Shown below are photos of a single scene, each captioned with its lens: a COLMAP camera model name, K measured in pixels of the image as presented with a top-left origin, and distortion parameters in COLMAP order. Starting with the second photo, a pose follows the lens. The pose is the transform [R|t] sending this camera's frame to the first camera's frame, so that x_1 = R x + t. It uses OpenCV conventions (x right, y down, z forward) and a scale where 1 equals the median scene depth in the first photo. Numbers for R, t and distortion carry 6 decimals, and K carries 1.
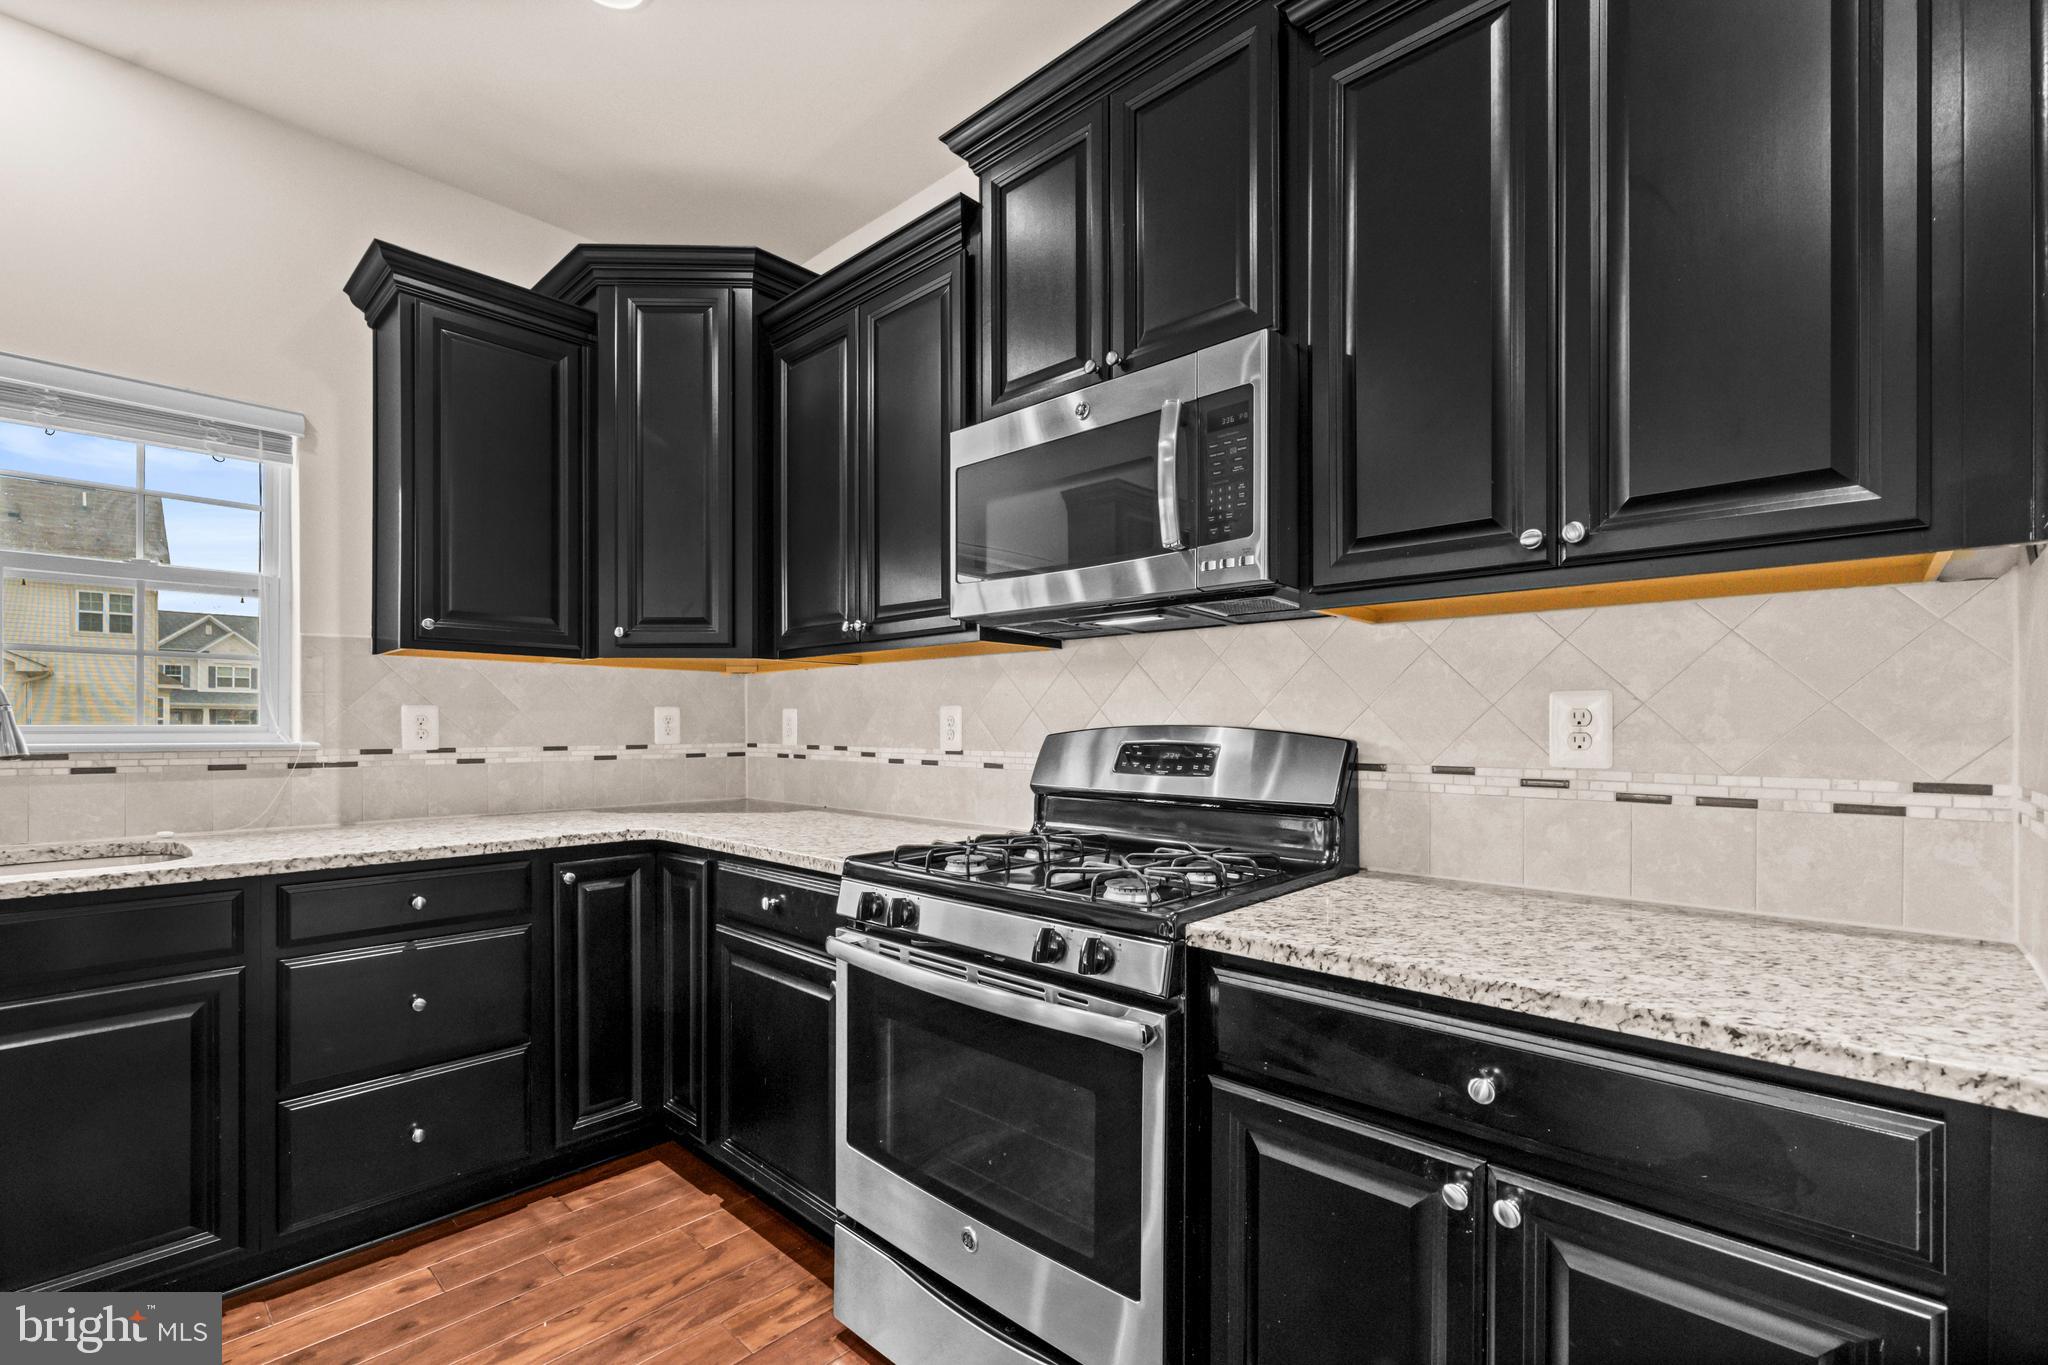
lens RADIAL K [[899.5, 0, 1023.7], [0, 899.5, 742.8], [0, 0, 1]] dist [0.009434, 0.000054]
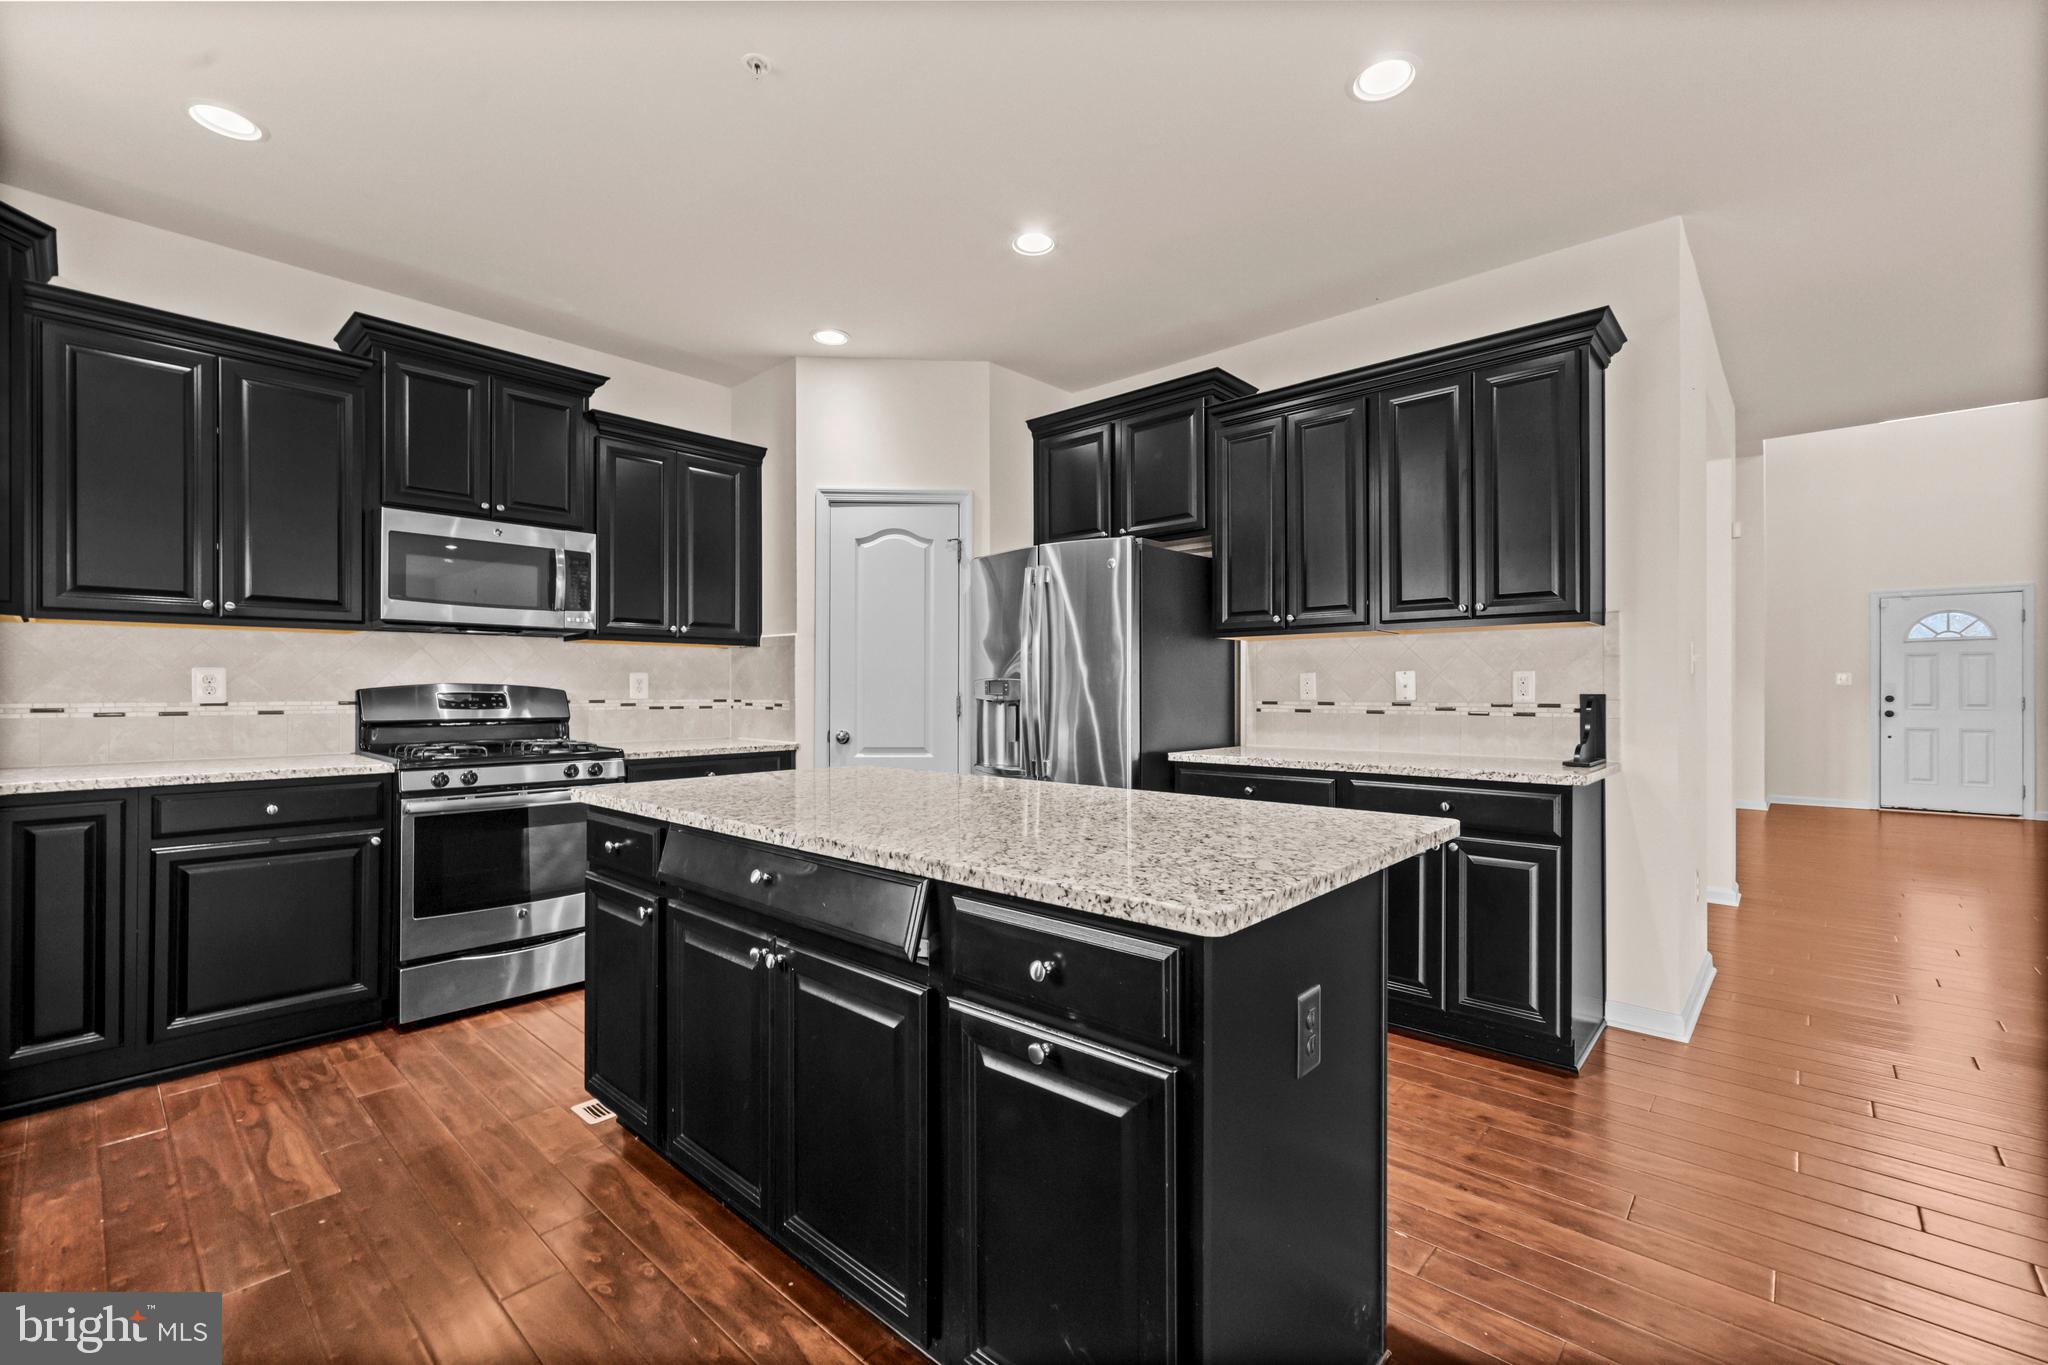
lens RADIAL K [[863.8, 0, 1027.3], [0, 863.8, 688.8], [0, 0, 1]] dist [-0.000643, 0.000007]
pose [[-0.017885, -0.002042, 0.999838, -1.836489], [0.018292, 0.999830, 0.002370, 0.009651], [-0.999673, 0.018331, -0.017844, -0.176968]]
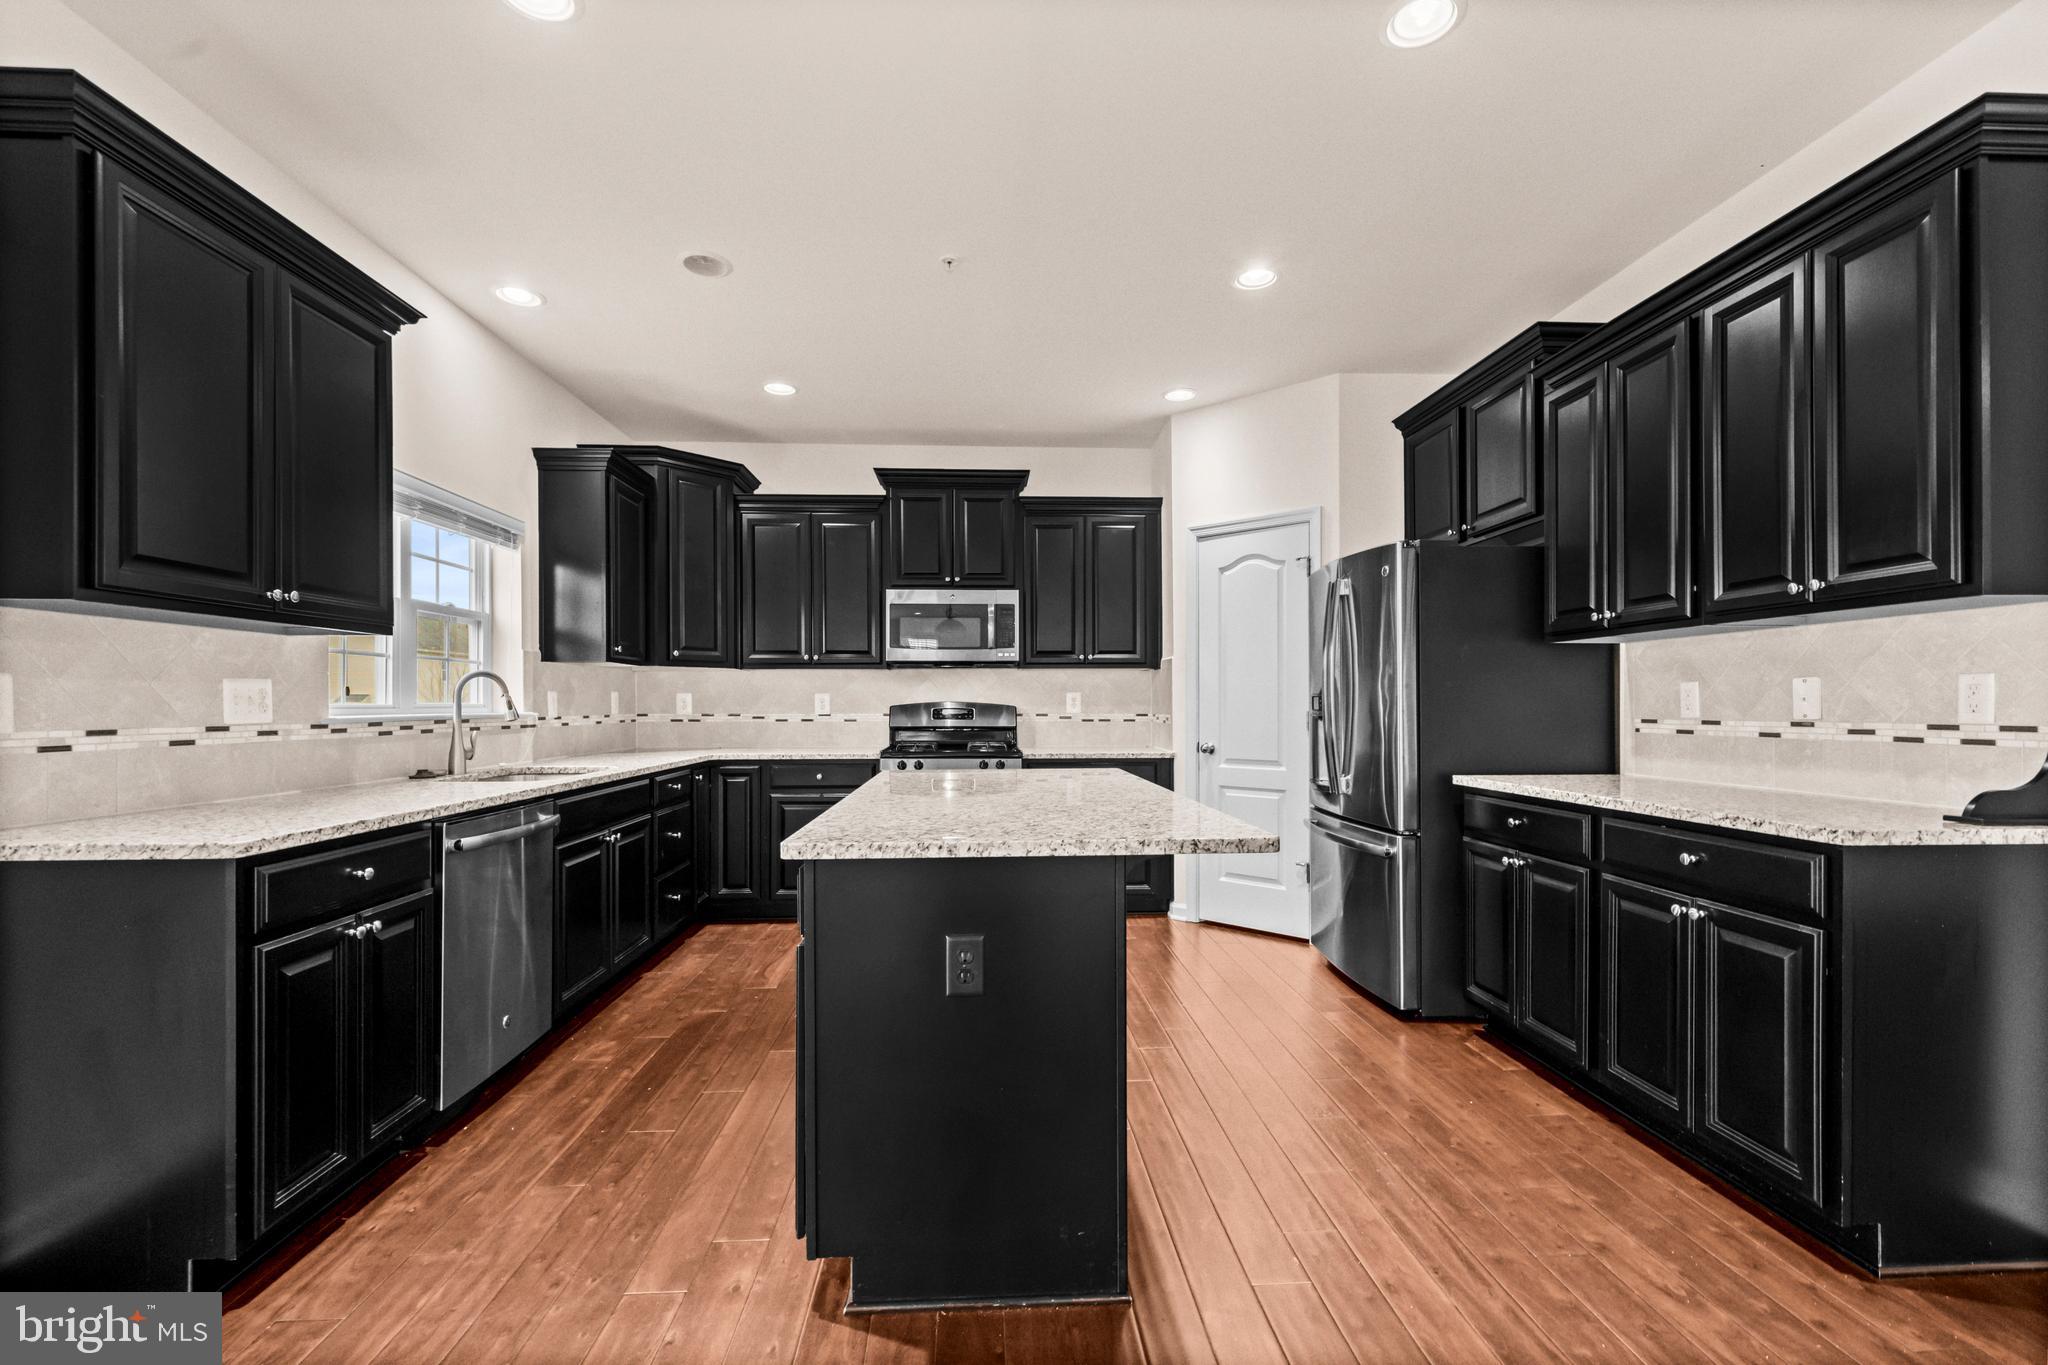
lens RADIAL K [[875.9, 0, 1027.6], [0, 875.9, 705.0], [0, 0, 1]] dist [-0.006991, 0.000156]
pose [[0.687438, -0.003985, 0.726232, -1.768316], [0.017893, 0.999774, -0.011452, 0.027343], [-0.726022, 0.020867, 0.687355, -1.112584]]
